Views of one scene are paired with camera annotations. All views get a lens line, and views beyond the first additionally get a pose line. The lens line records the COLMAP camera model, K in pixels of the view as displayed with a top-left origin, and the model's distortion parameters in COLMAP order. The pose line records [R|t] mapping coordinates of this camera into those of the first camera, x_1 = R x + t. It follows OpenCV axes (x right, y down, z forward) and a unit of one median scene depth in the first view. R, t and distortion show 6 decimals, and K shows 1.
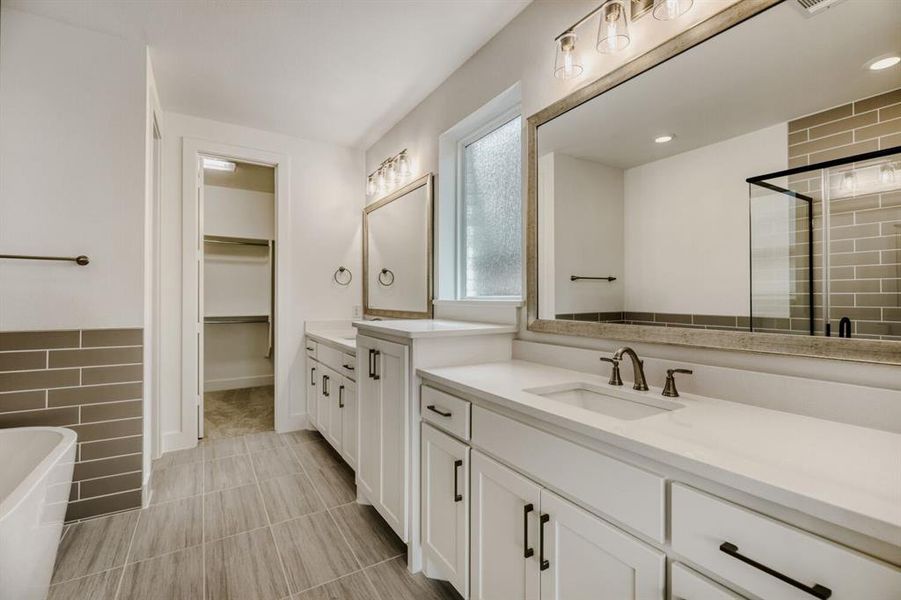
lens RADIAL K [[408.4, 0, 455.9], [0, 408.4, 294.9], [0, 0, 1]] dist [-0.002438, -0.000131]
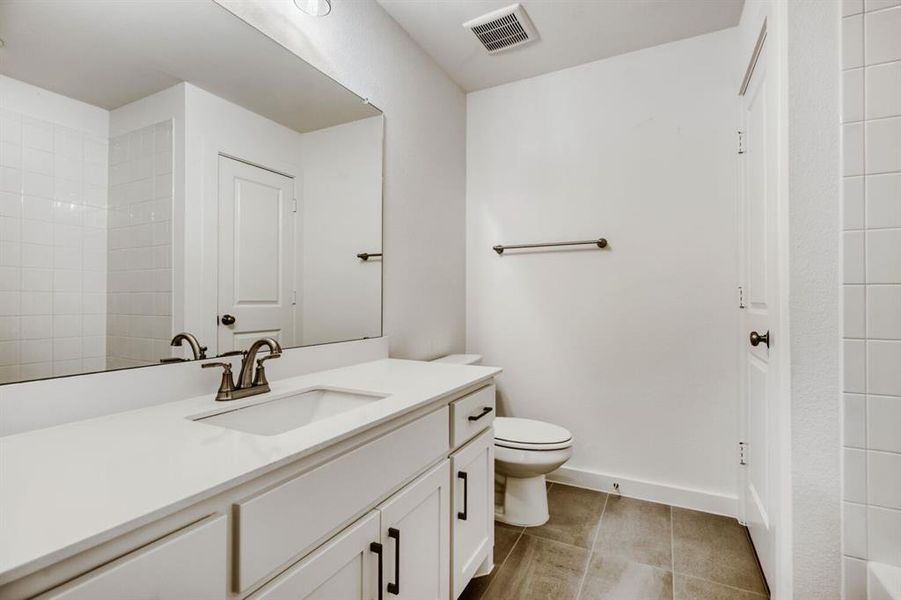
lens RADIAL K [[408.4, 0, 455.9], [0, 408.4, 294.9], [0, 0, 1]] dist [-0.002438, -0.000131]
pose [[-0.514557, 0.006994, 0.857428, -0.273674], [-0.008093, 0.999883, -0.013012, 0.027746], [-0.857418, -0.013634, -0.514440, 0.622725]]
